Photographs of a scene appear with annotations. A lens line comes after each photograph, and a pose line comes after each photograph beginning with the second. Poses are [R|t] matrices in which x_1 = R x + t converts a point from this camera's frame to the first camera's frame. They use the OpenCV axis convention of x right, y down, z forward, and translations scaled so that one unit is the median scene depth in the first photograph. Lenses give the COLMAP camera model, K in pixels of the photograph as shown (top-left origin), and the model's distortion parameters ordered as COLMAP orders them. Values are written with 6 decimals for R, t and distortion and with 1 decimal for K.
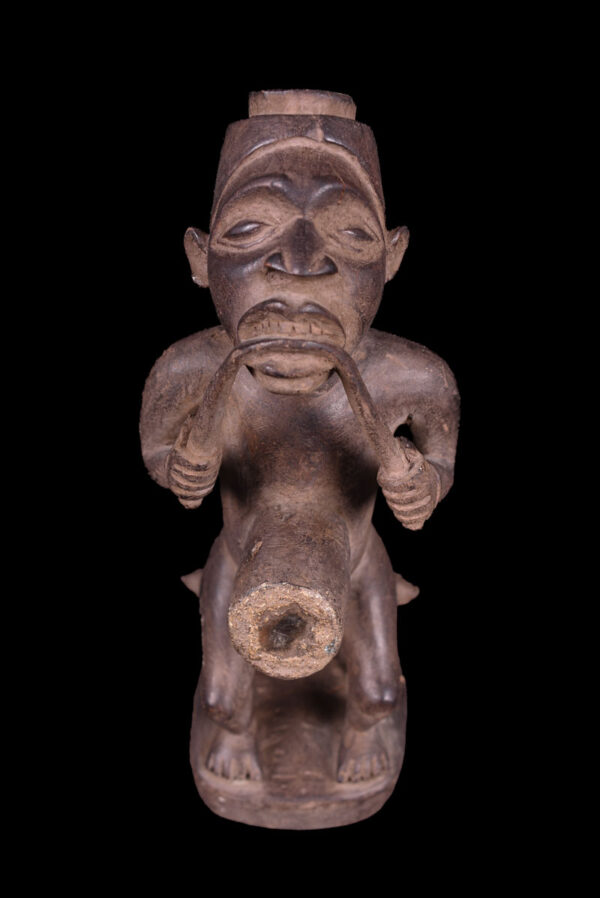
lens RADIAL K [[884.7, 0, 300.0], [0, 884.7, 449.0], [0, 0, 1]] dist [-0.082841, -0.000685]
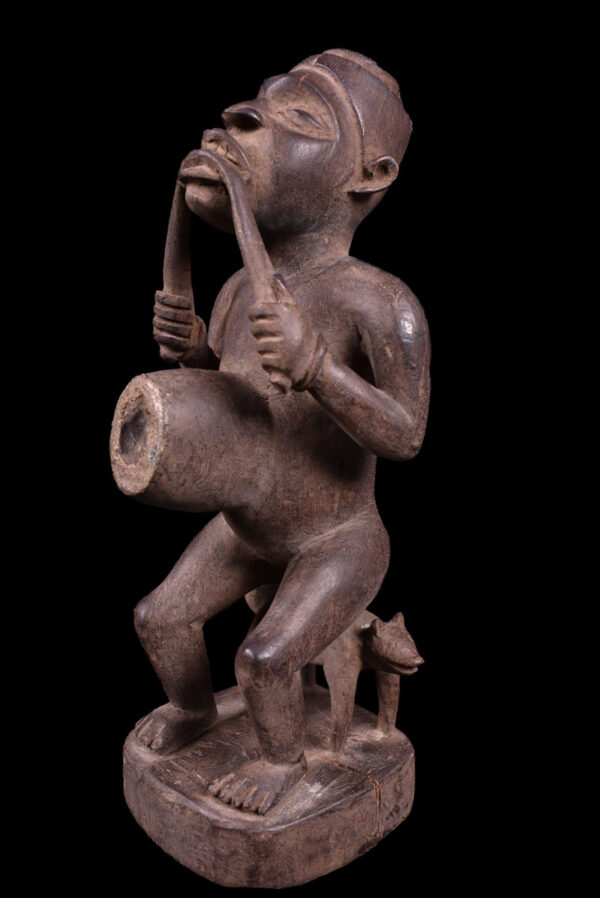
lens RADIAL K [[884.7, 0, 300.0], [0, 884.7, 449.0], [0, 0, 1]] dist [-0.082841, -0.000685]
pose [[0.686395, 0.144097, -0.712809, 0.867233], [-0.505481, 0.799214, -0.325186, 0.458672], [0.522829, 0.583518, 0.621415, 0.437931]]
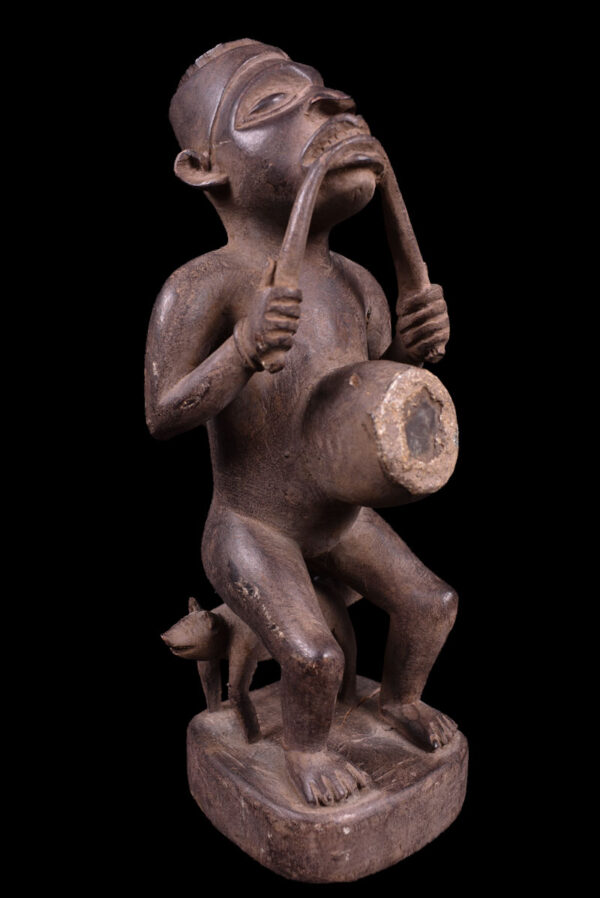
lens RADIAL K [[884.7, 0, 300.0], [0, 884.7, 449.0], [0, 0, 1]] dist [-0.082841, -0.000685]
pose [[0.754309, -0.163033, 0.635954, -0.761897], [0.475367, 0.803751, -0.357786, 0.513378], [-0.452818, 0.572193, 0.683777, 0.365023]]
